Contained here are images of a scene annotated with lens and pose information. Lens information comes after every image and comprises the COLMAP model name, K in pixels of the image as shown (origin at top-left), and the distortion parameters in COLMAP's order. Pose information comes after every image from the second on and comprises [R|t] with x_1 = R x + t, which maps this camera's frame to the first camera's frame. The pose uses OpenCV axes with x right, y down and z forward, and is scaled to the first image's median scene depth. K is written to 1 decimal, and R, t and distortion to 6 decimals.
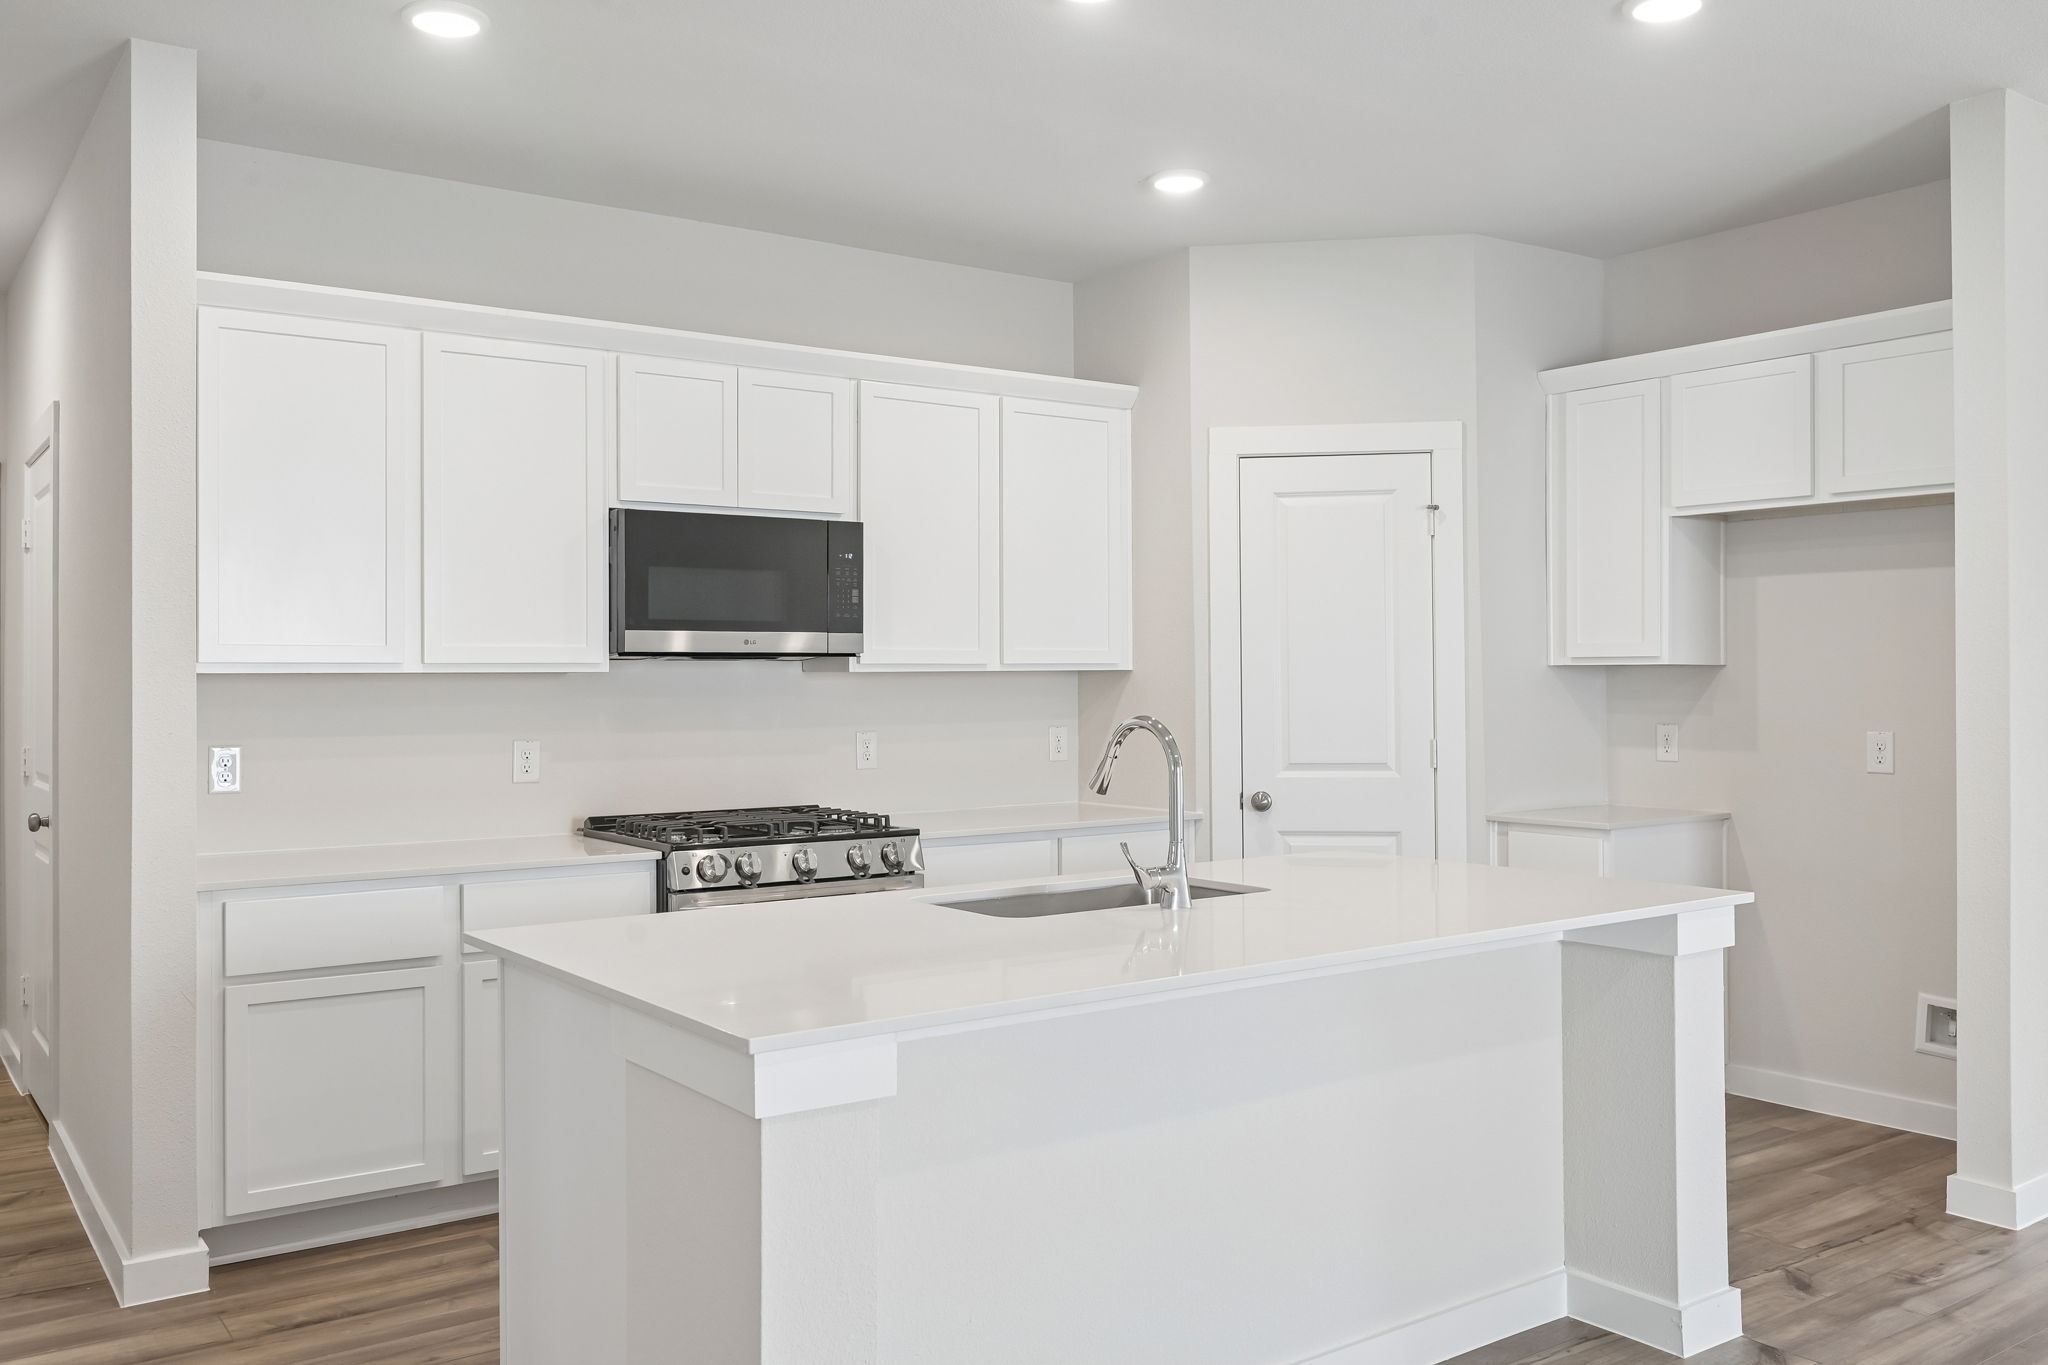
lens RADIAL K [[1687.2, 0, 1023.5], [0, 1687.2, 679.4], [0, 0, 1]] dist [0.000596, 0.000561]
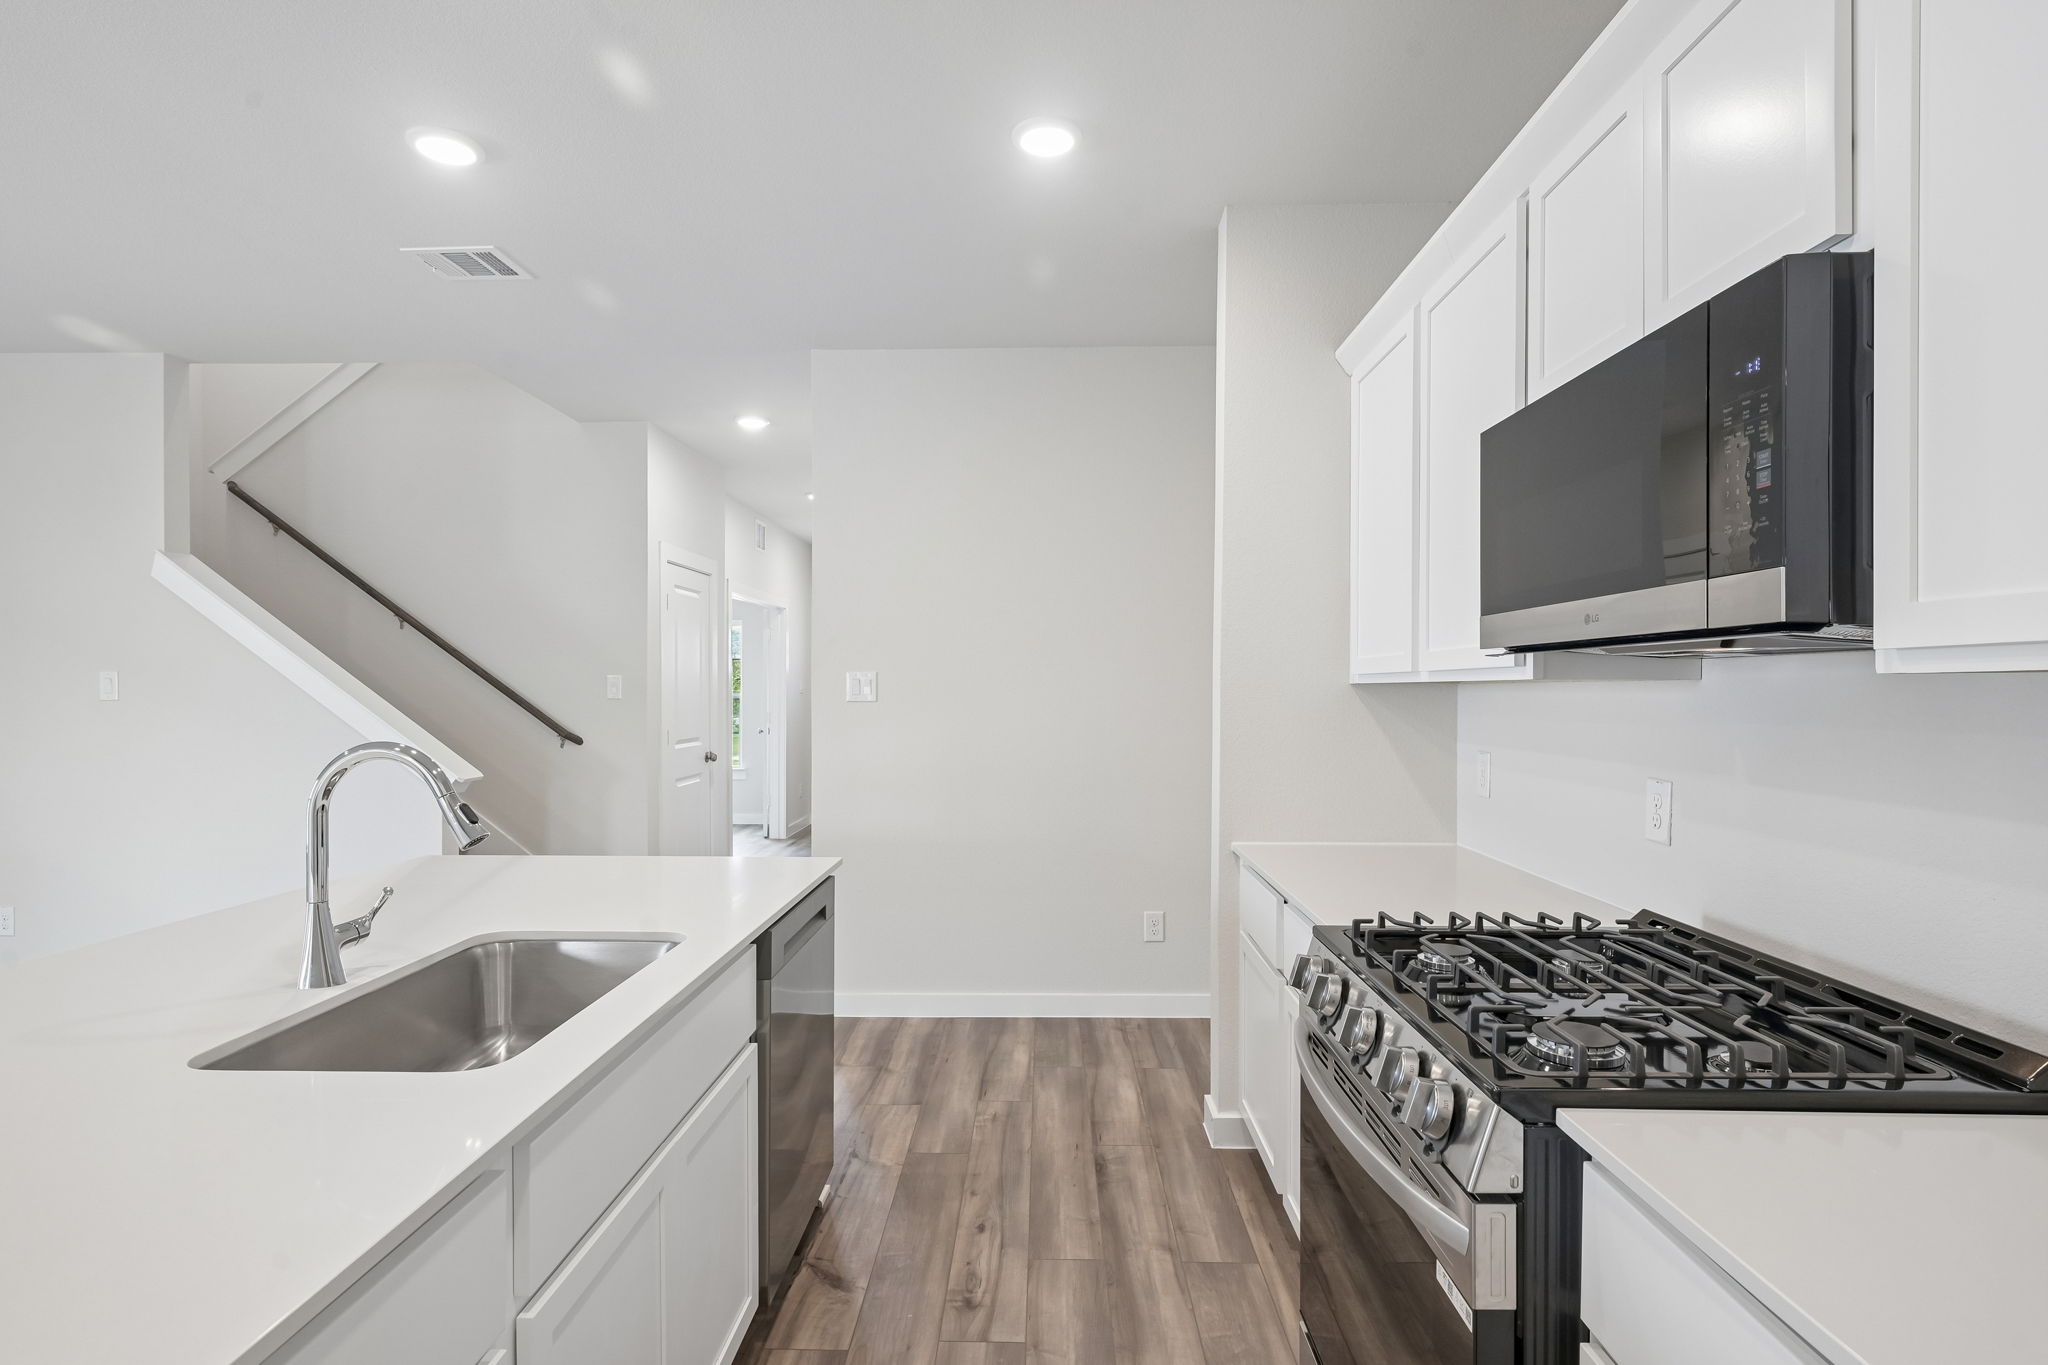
lens RADIAL K [[1002.0, 0, 1019.2], [0, 1002.0, 704.5], [0, 0, 1]] dist [-0.003128, -0.000047]
pose [[-0.592450, 0.015814, -0.805452, 0.241256], [-0.001448, 0.999785, 0.020695, -0.002629], [0.805606, 0.013427, -0.592300, 1.374363]]
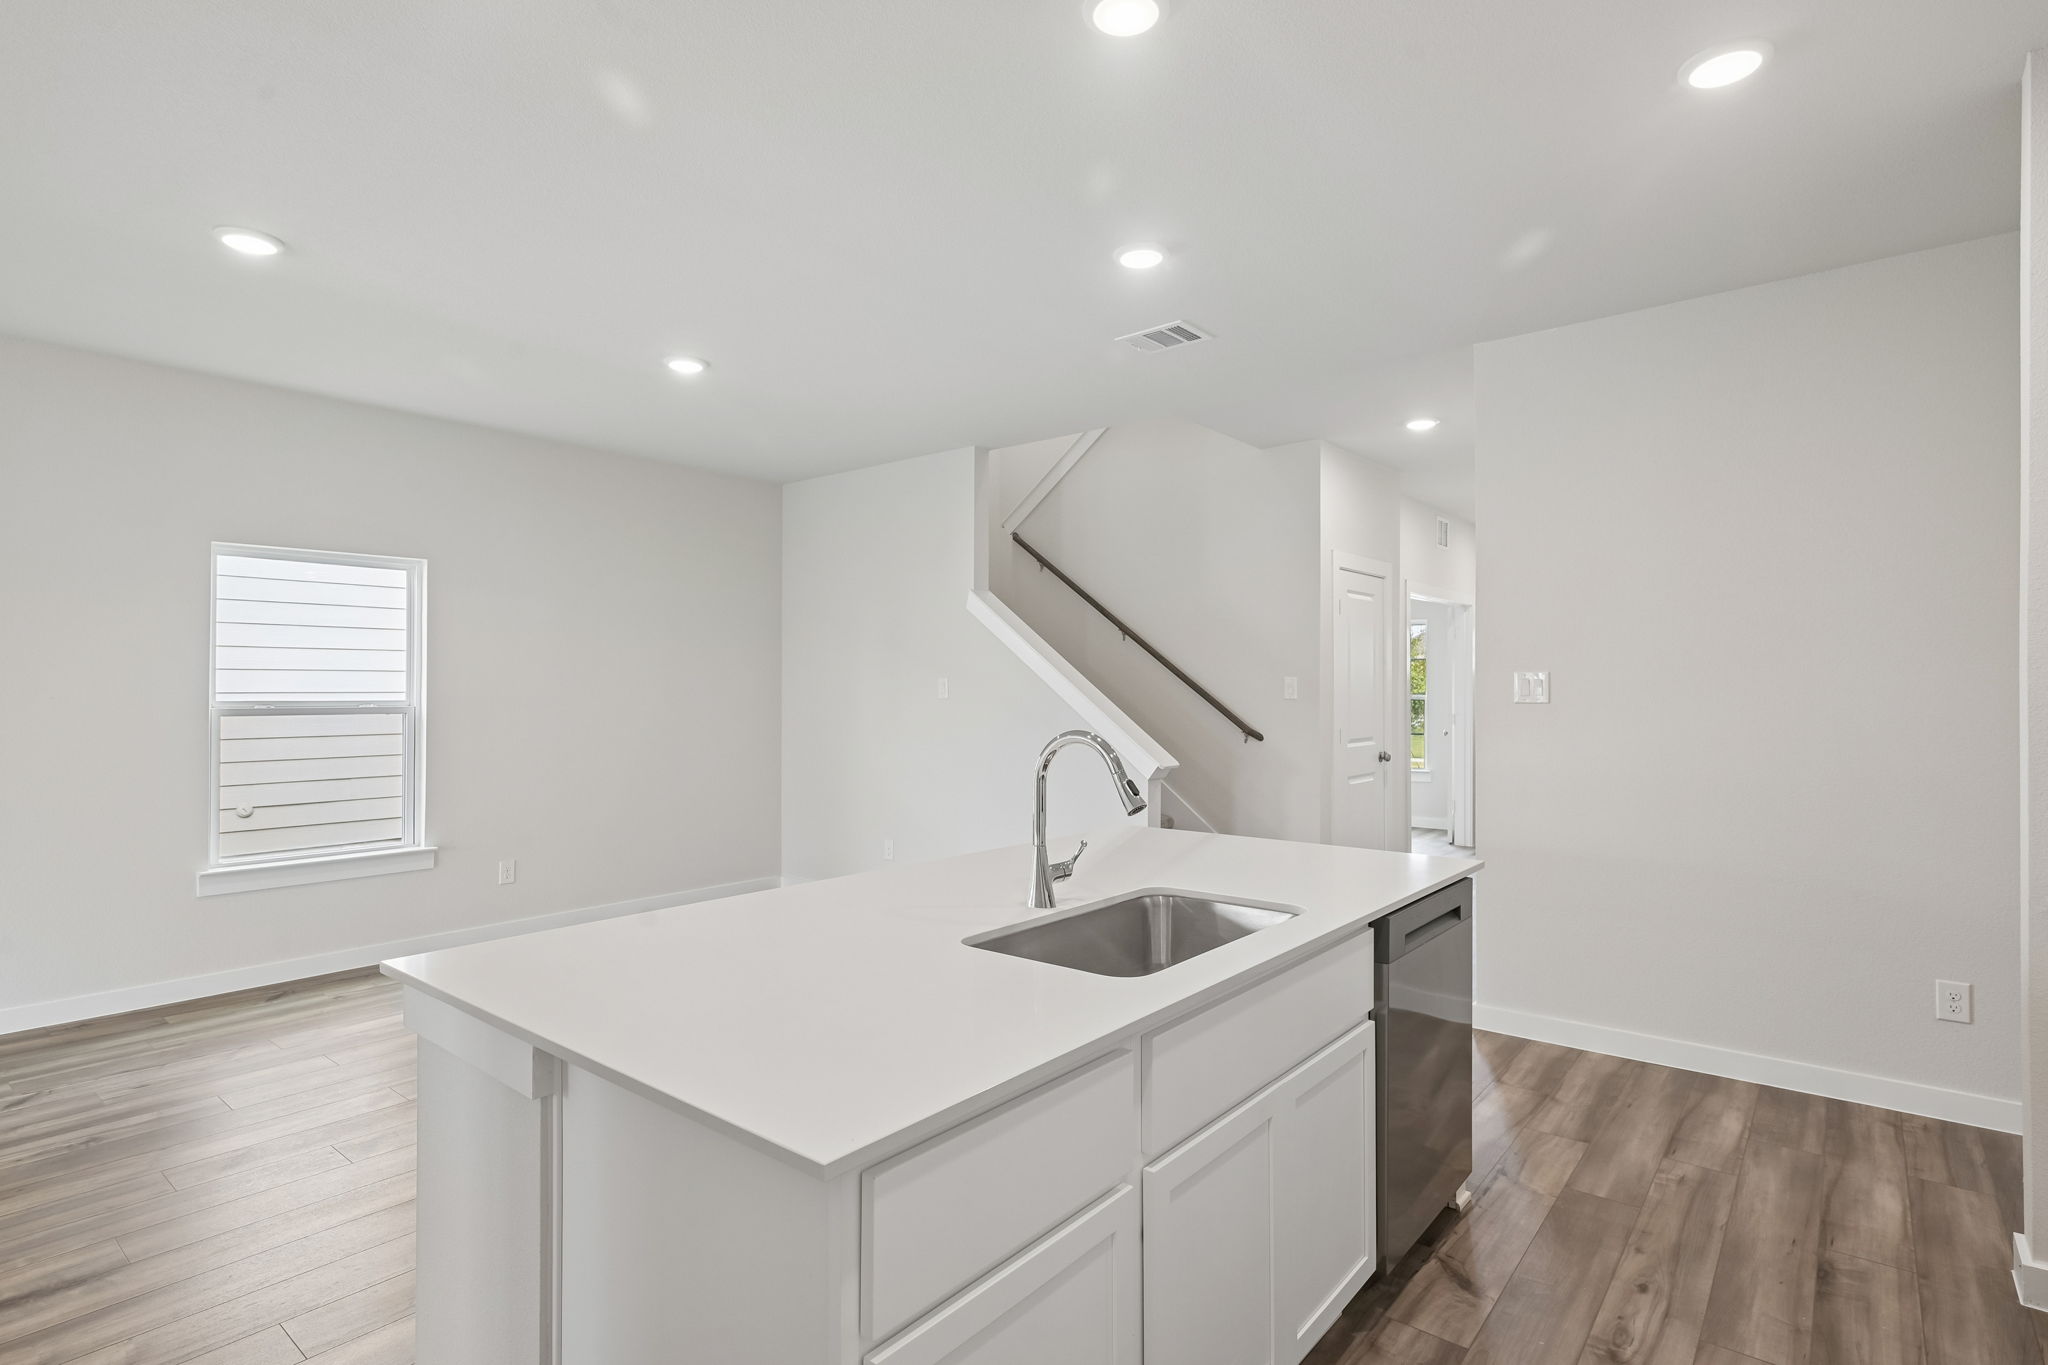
lens RADIAL K [[1002.0, 0, 1020.8], [0, 1002.0, 684.2], [0, 0, 1]] dist [-0.003128, -0.000047]
pose [[-0.964155, 0.003353, -0.265318, 0.242871], [0.003739, 0.999993, -0.000950, -0.003531], [0.265313, -0.001908, -0.964161, 1.446187]]
